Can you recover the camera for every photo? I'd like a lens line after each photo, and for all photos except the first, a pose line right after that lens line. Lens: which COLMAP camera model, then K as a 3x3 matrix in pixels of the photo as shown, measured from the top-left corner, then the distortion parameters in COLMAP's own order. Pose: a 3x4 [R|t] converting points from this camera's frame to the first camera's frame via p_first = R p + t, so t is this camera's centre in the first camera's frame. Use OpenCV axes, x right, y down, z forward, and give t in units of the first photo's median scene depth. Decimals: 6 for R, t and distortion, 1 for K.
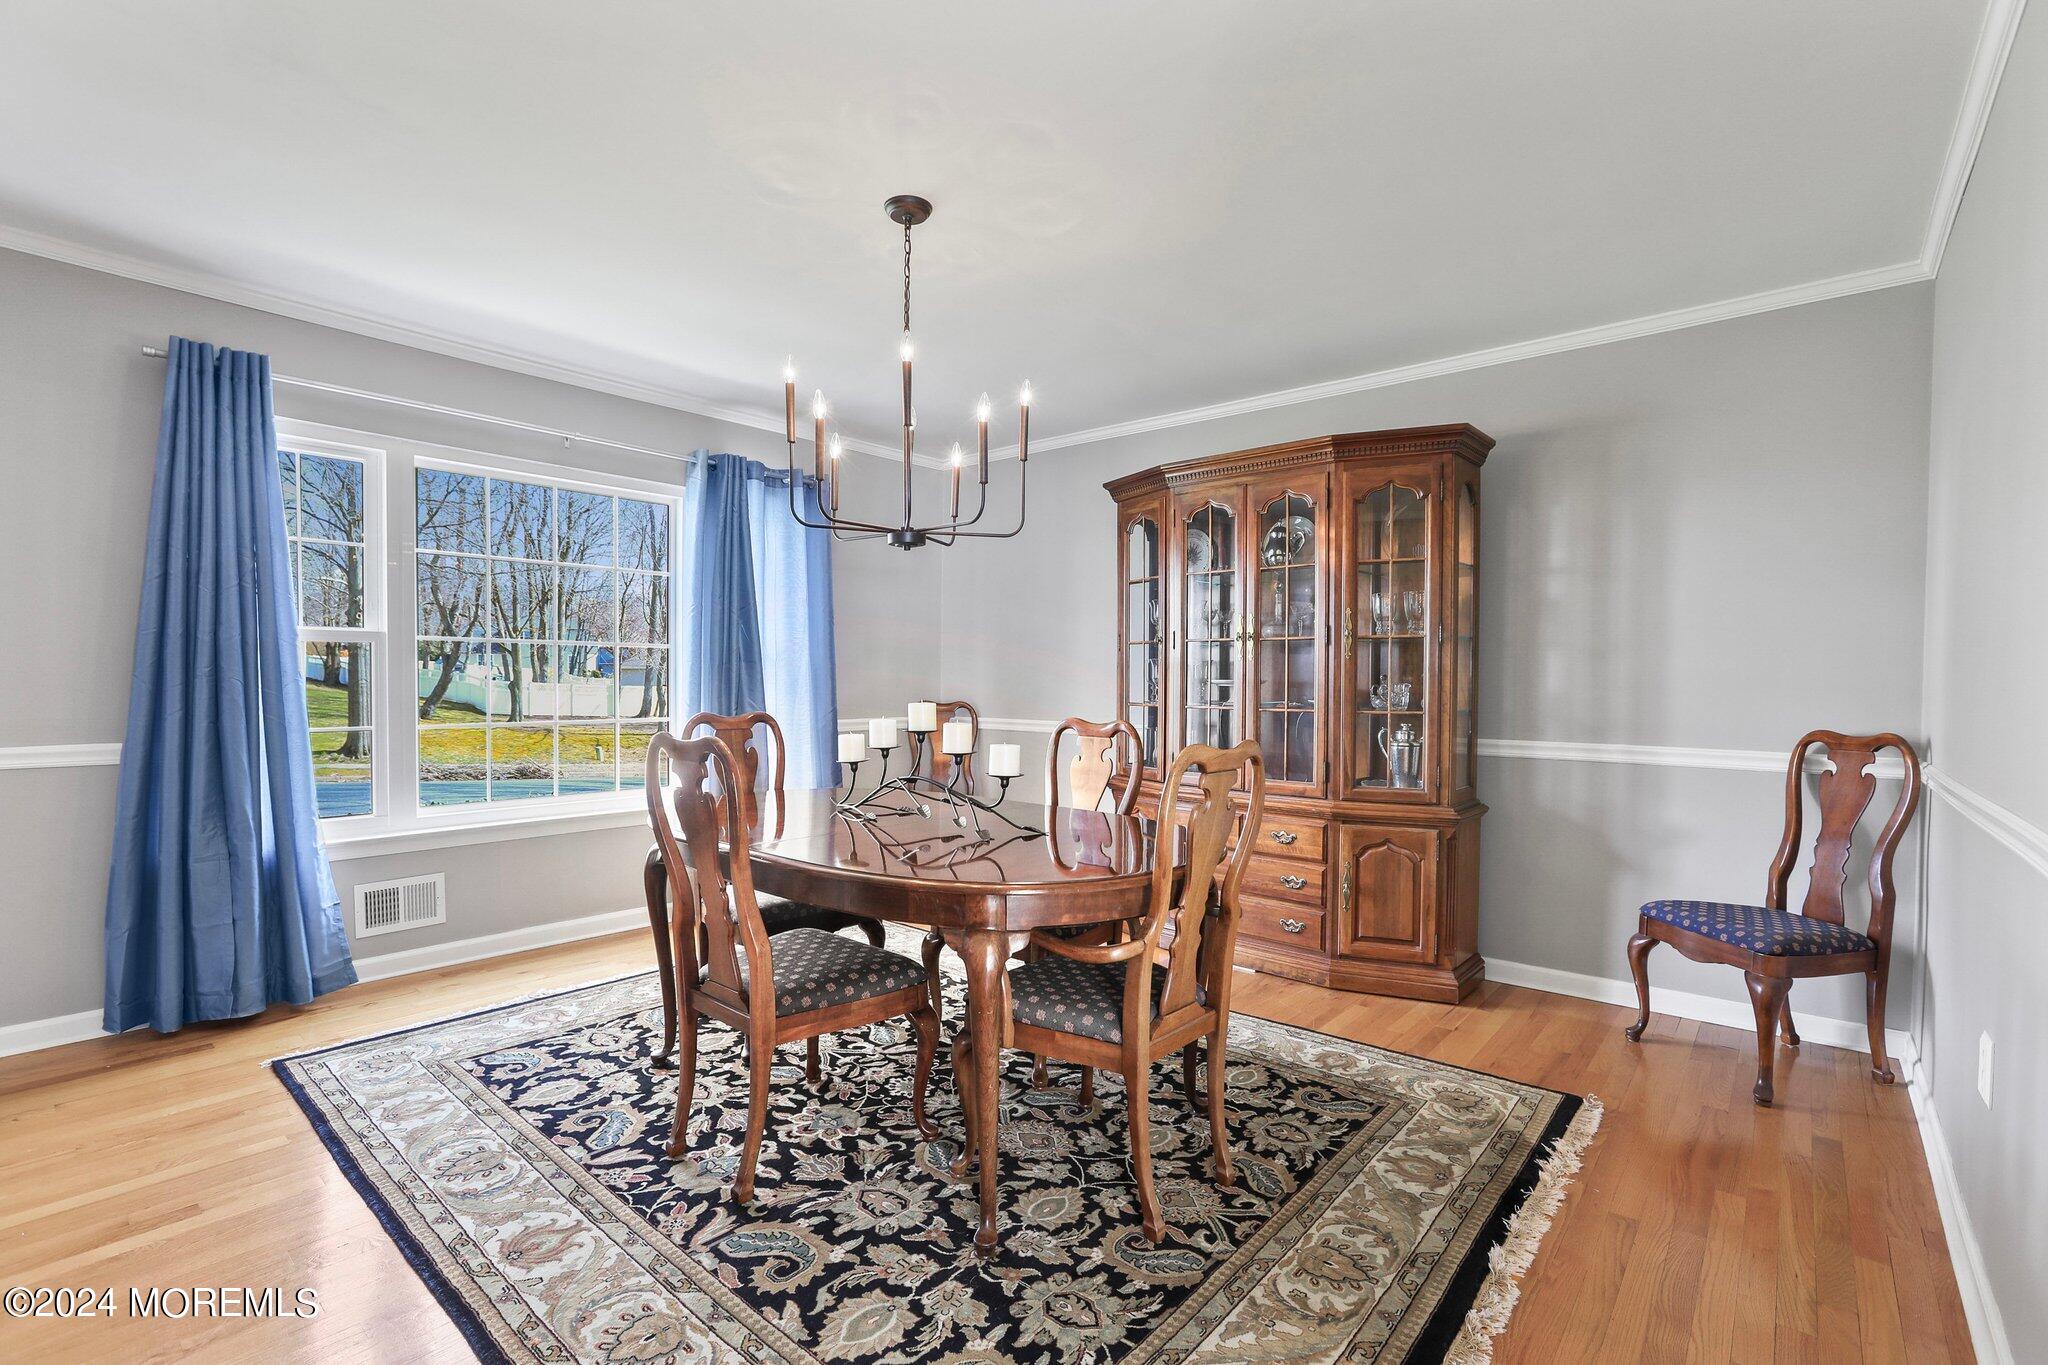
lens RADIAL K [[939.6, 0, 1022.2], [0, 939.6, 688.2], [0, 0, 1]] dist [-0.023840, 0.001684]
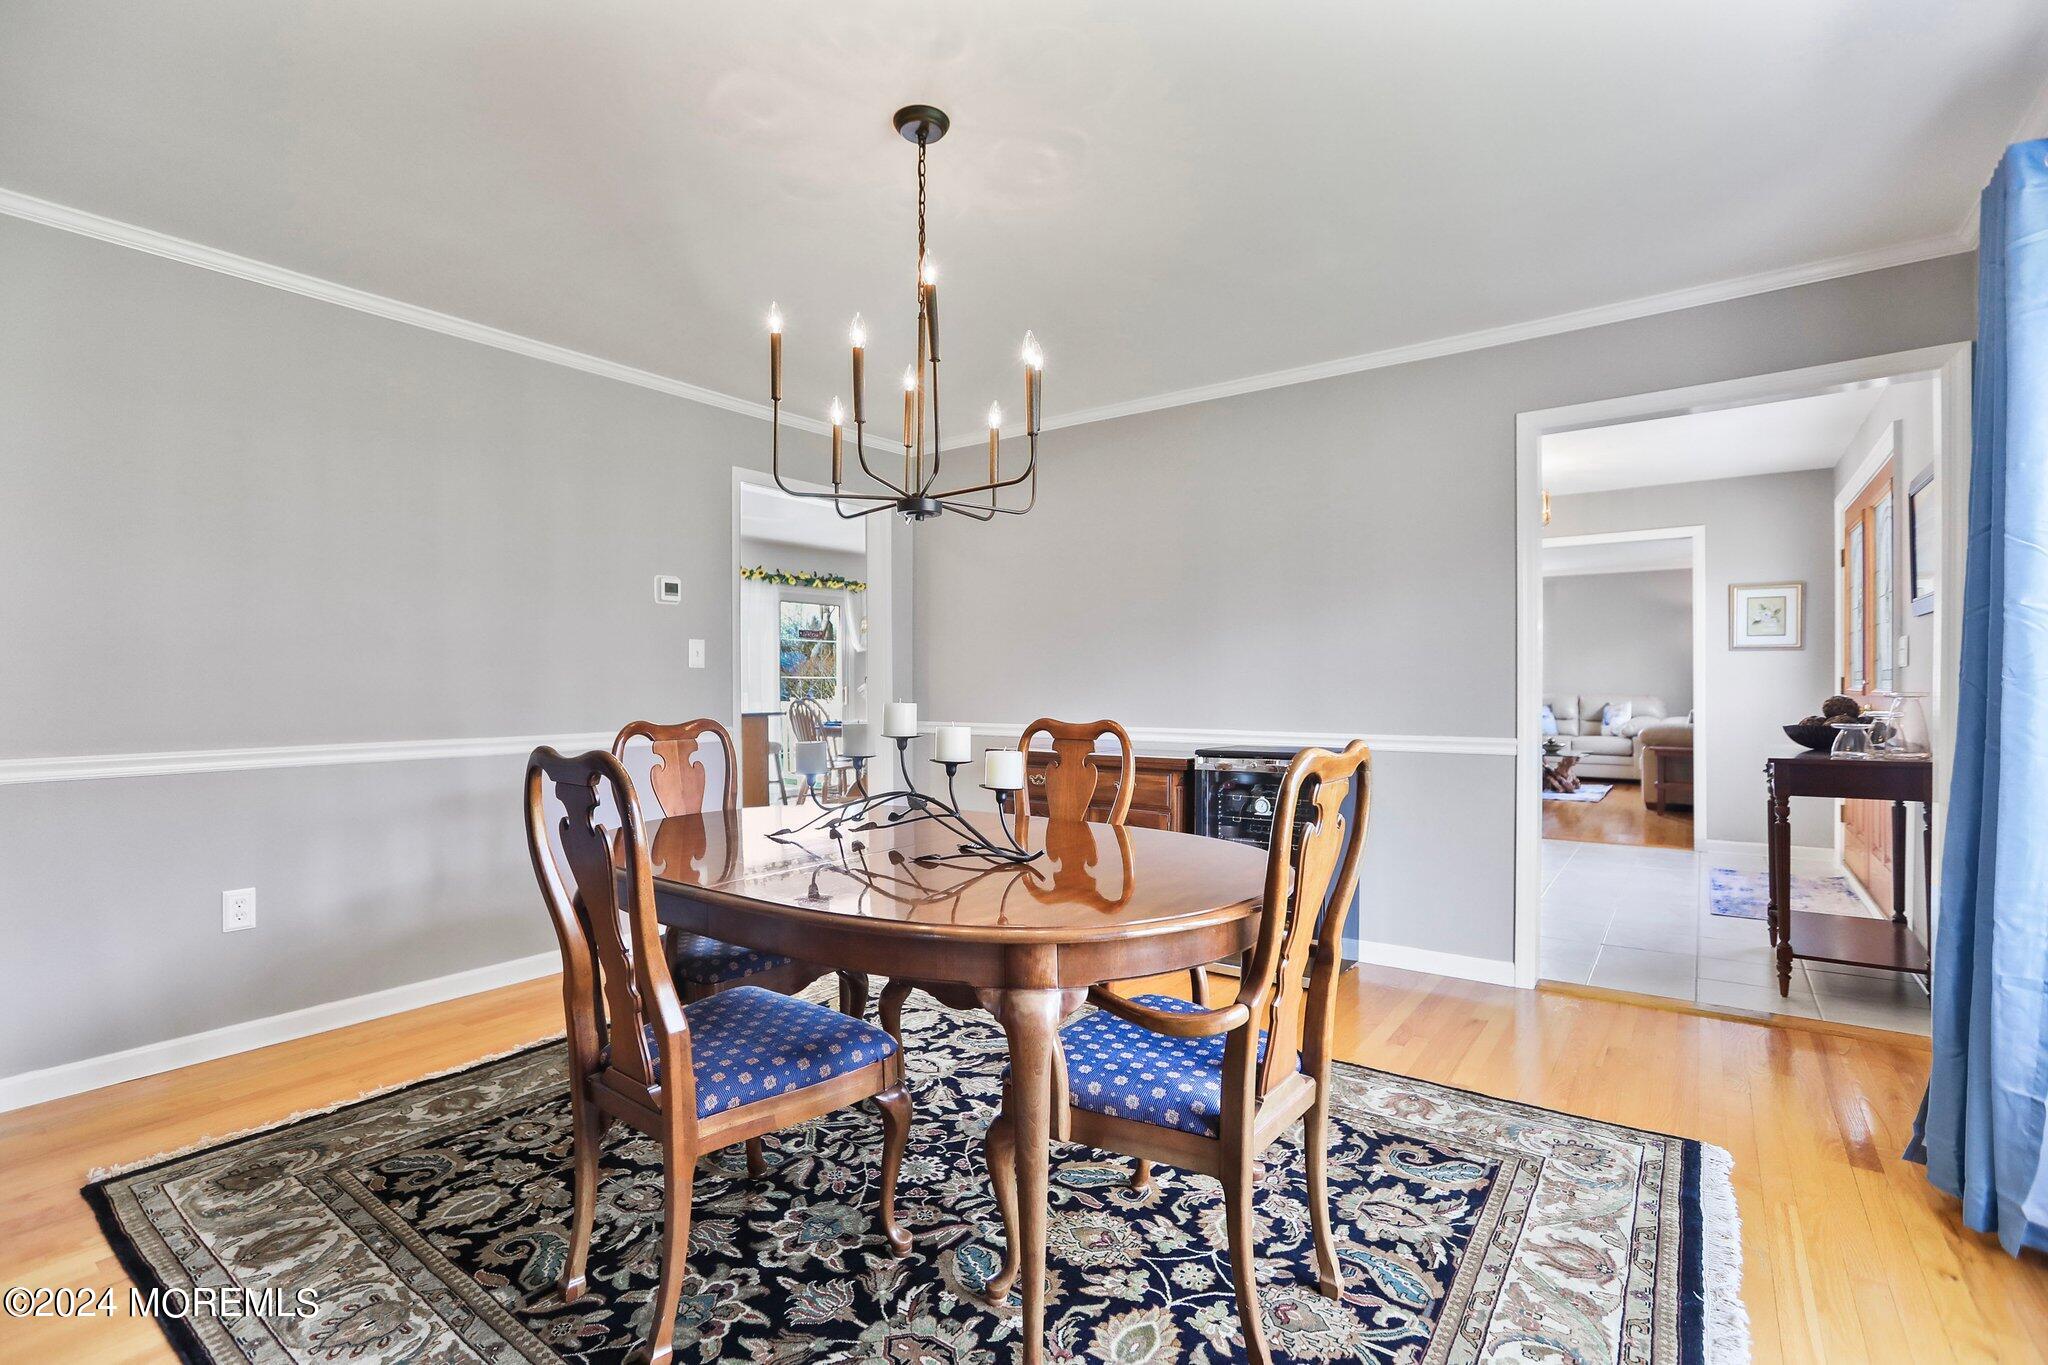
lens RADIAL K [[939.6, 0, 1023.8], [0, 939.6, 685.5], [0, 0, 1]] dist [-0.023840, 0.001684]
pose [[-0.996944, -0.004960, -0.077959, -0.153329], [-0.005764, 0.999932, 0.010090, -0.009047], [0.077904, 0.010508, -0.996906, 1.902793]]
